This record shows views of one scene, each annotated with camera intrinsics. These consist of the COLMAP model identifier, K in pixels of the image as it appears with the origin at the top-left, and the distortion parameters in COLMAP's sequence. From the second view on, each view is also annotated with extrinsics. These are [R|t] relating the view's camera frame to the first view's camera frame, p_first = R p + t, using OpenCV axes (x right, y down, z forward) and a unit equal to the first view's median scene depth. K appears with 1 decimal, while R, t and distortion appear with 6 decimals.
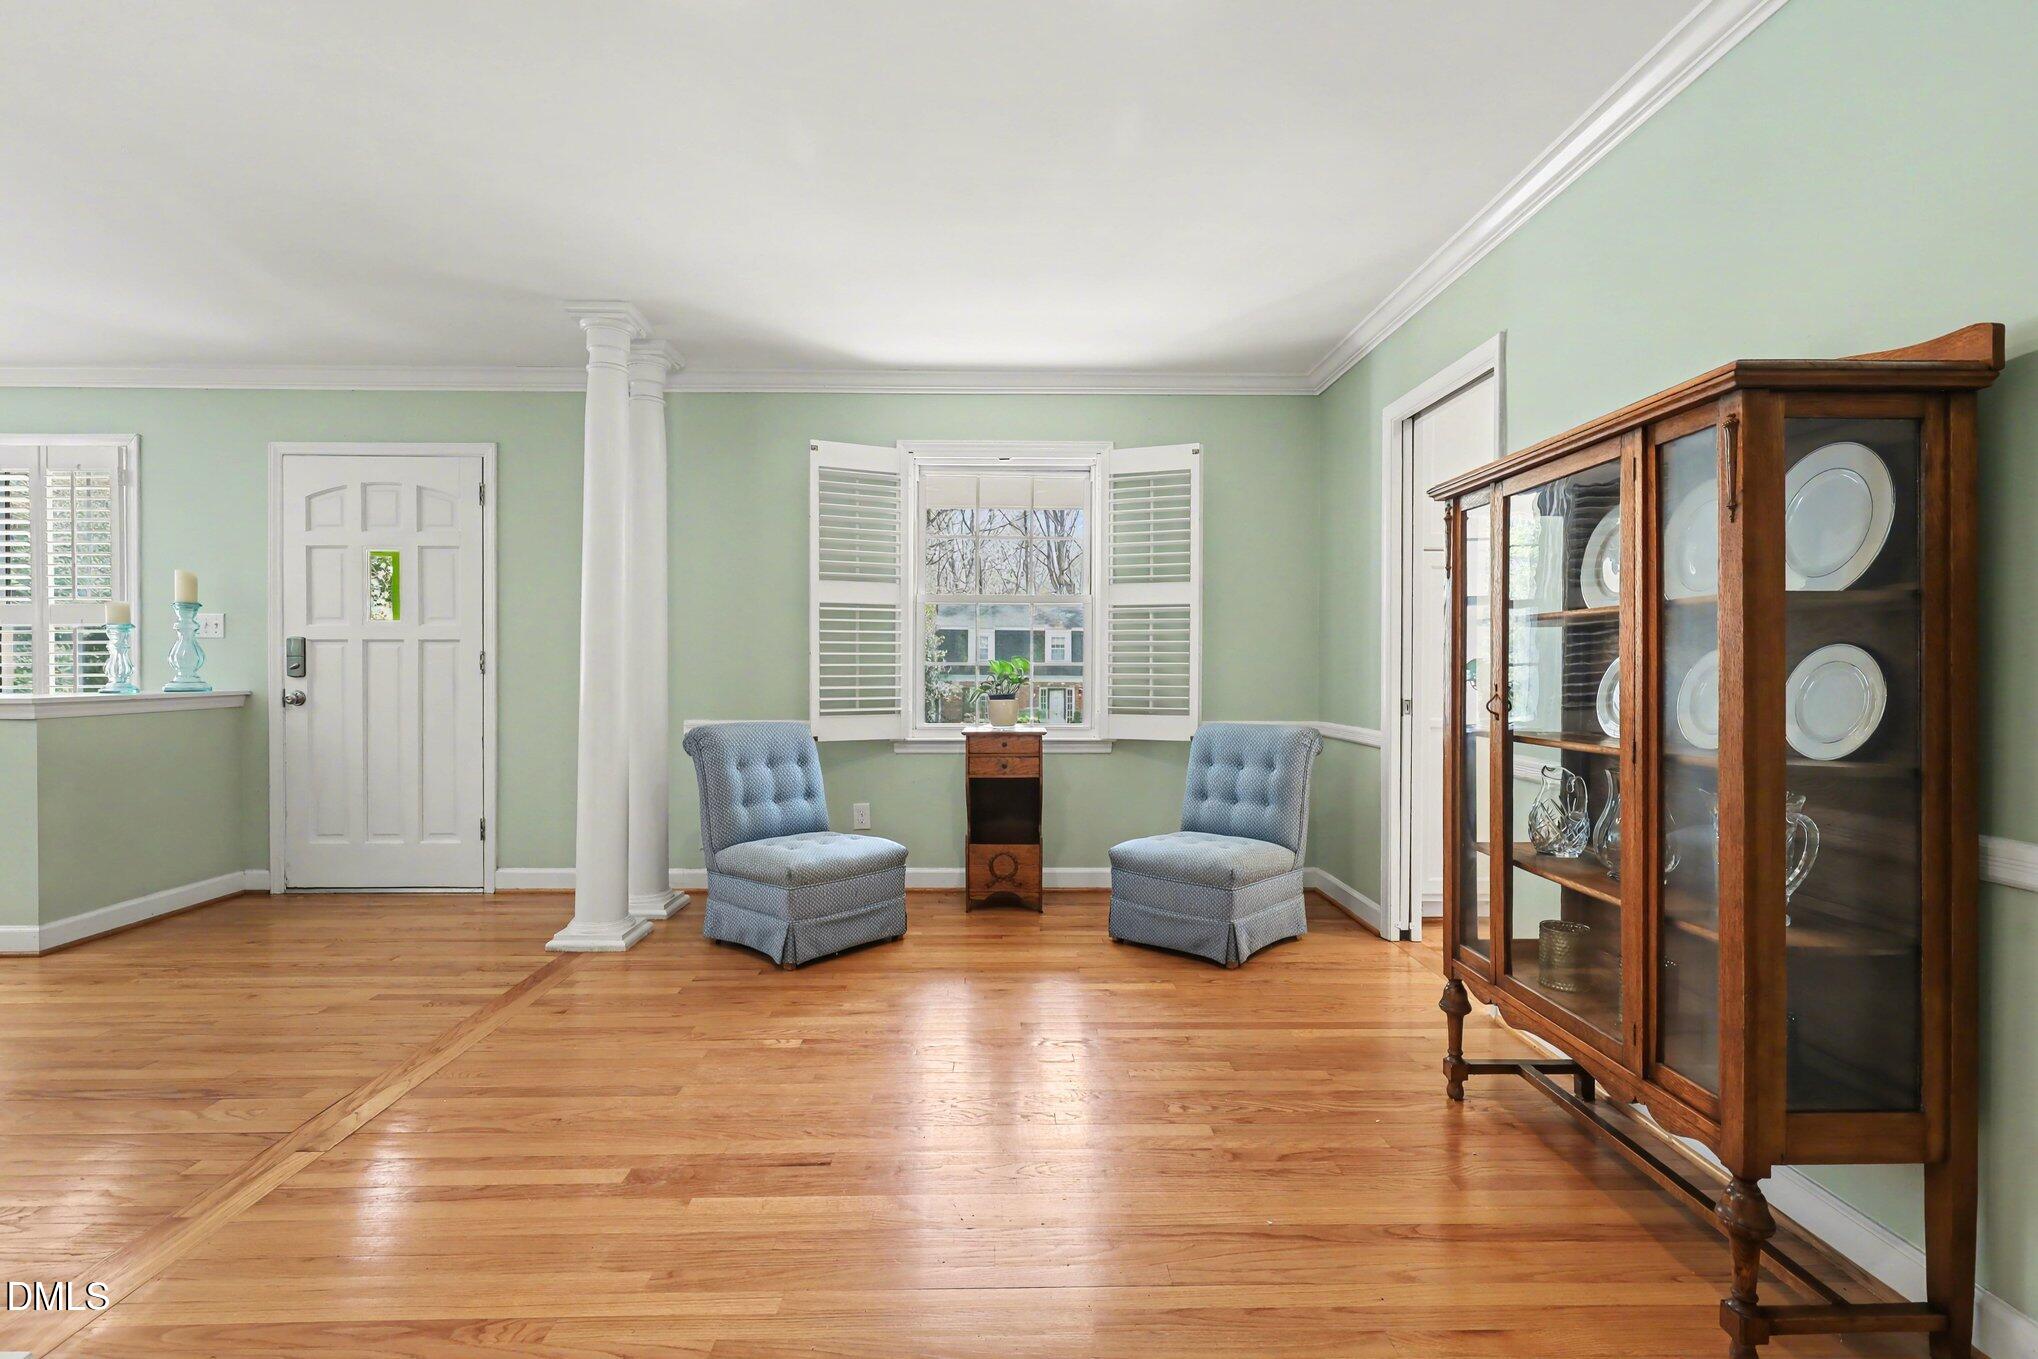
lens RADIAL K [[937.2, 0, 1011.9], [0, 937.2, 665.6], [0, 0, 1]] dist [0.002517, 0.000418]
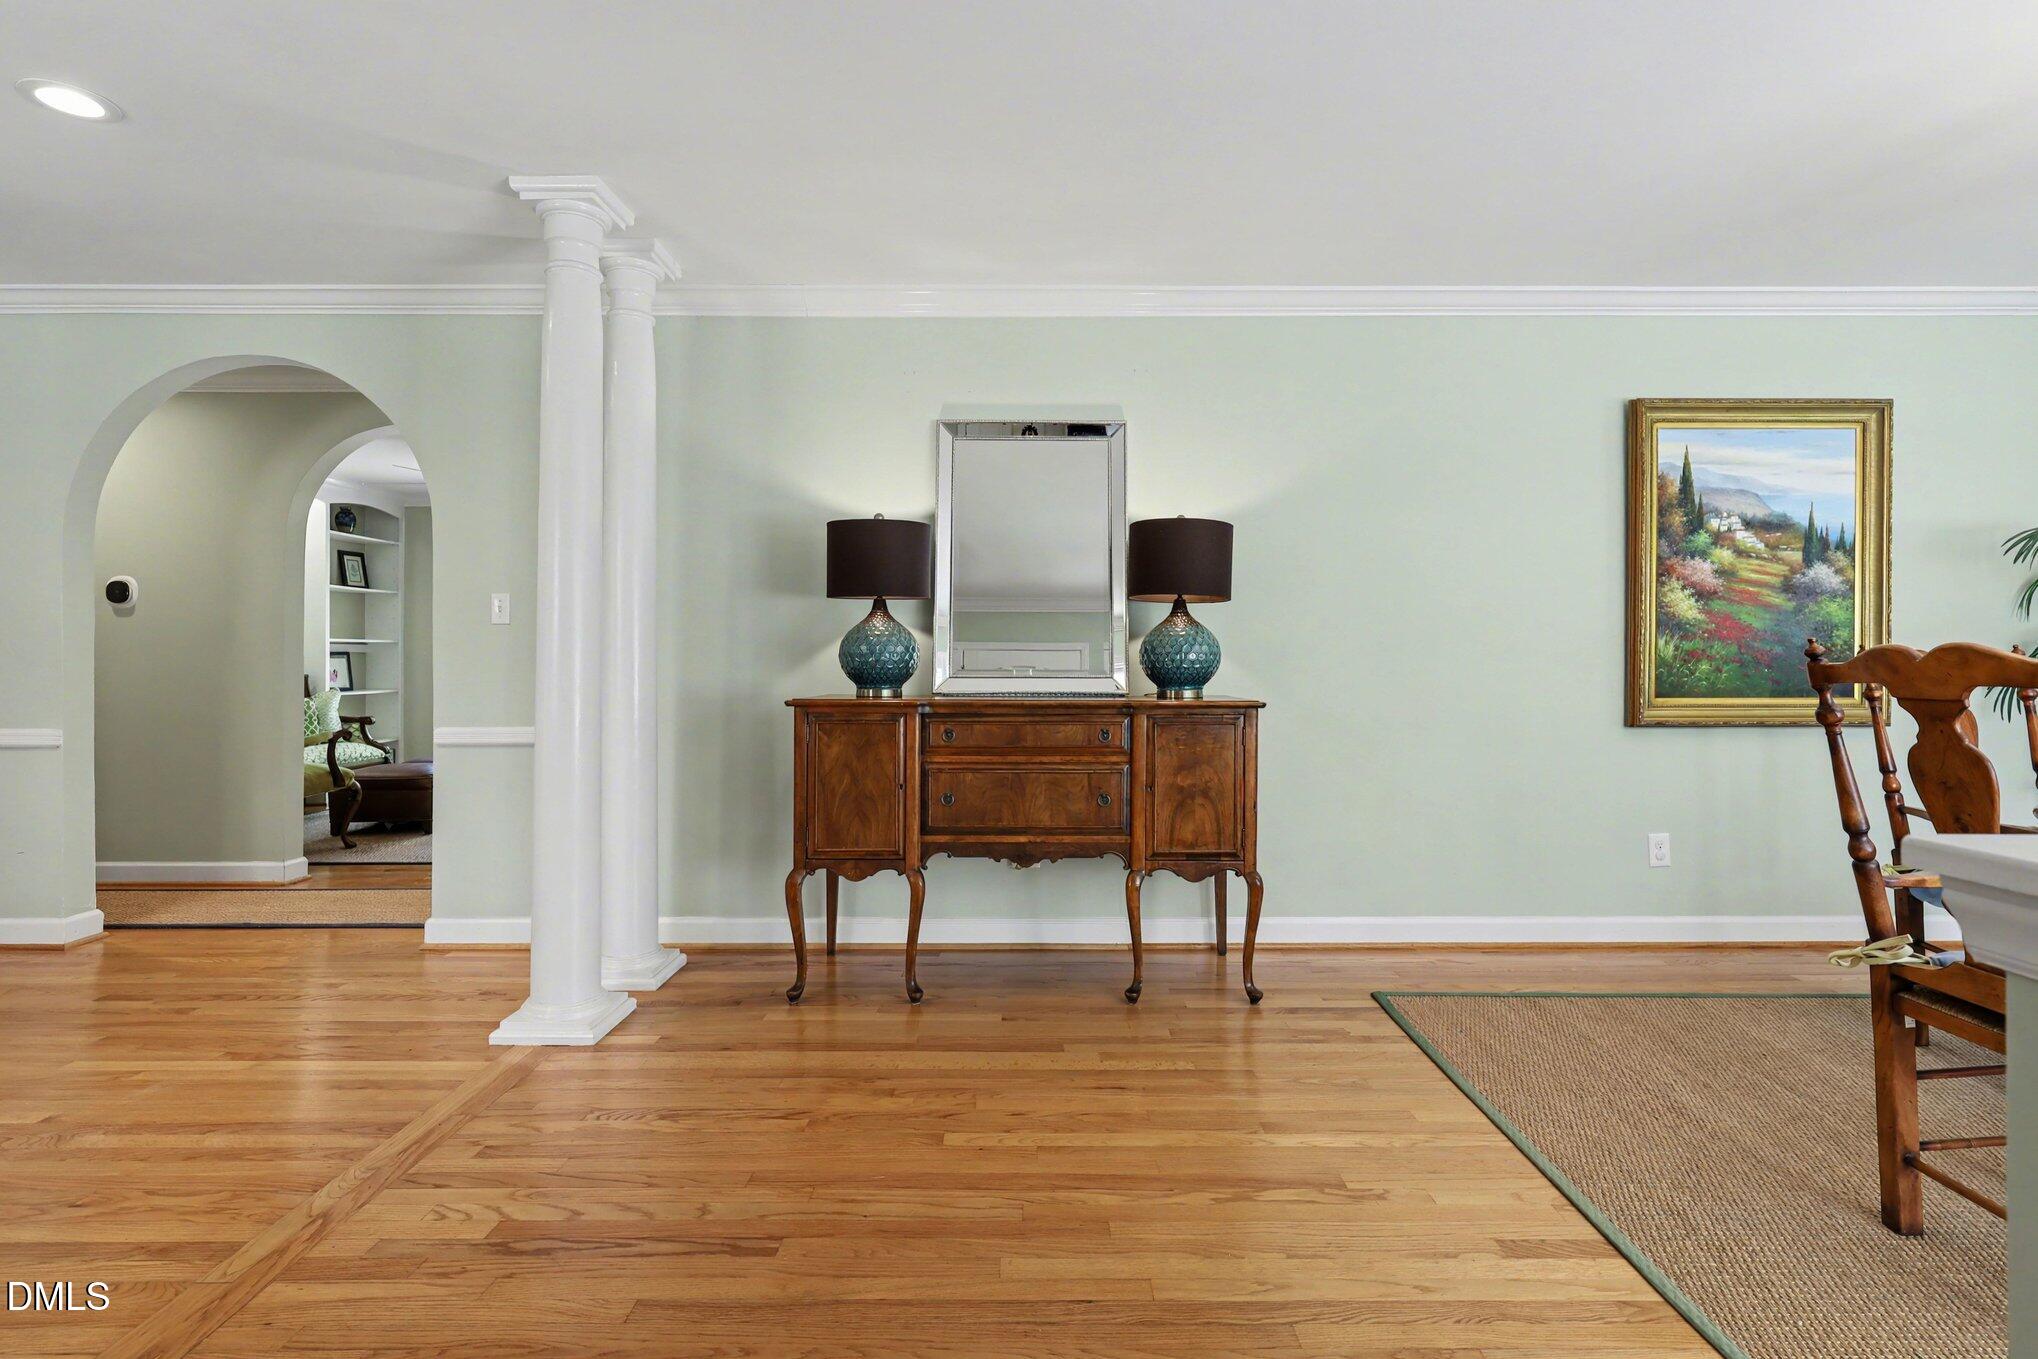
lens RADIAL K [[959.6, 0, 1036.7], [0, 959.6, 655.6], [0, 0, 1]] dist [-0.003154, -0.000525]
pose [[-0.999912, -0.000869, 0.013246, -1.272898], [-0.000979, 0.999965, -0.008272, 0.000810], [-0.013238, -0.008285, -0.999878, 1.734085]]
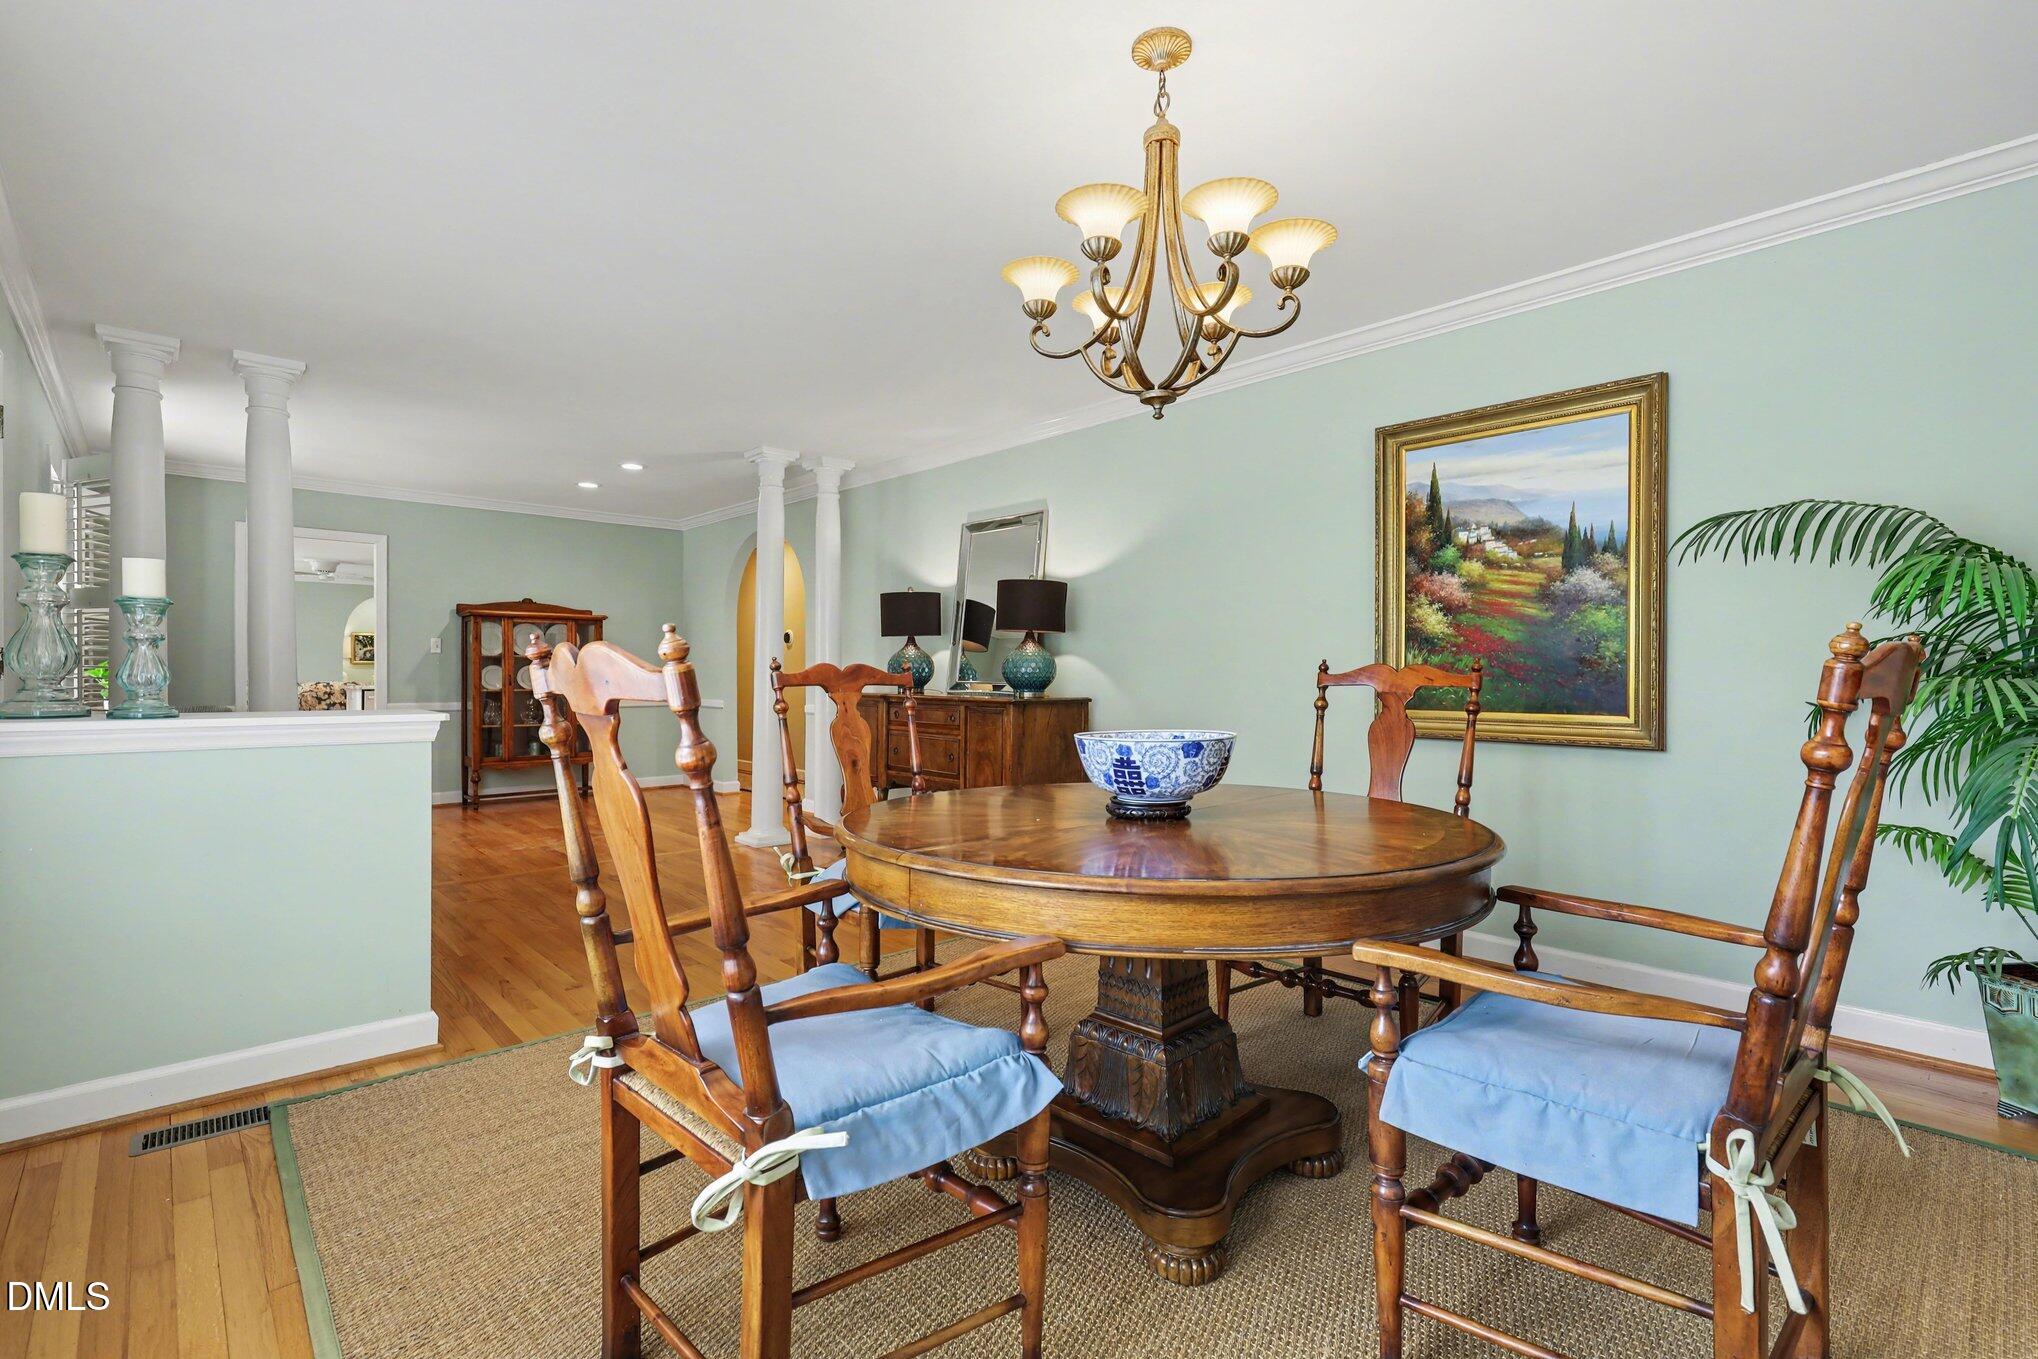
lens RADIAL K [[941.0, 0, 1038.1], [0, 941.0, 681.7], [0, 0, 1]] dist [-0.002026, -0.001388]
pose [[-0.669774, -0.011583, 0.742475, -3.074785], [-0.005987, 0.999930, 0.010199, -0.004328], [-0.742541, 0.002385, -0.669797, 1.698210]]
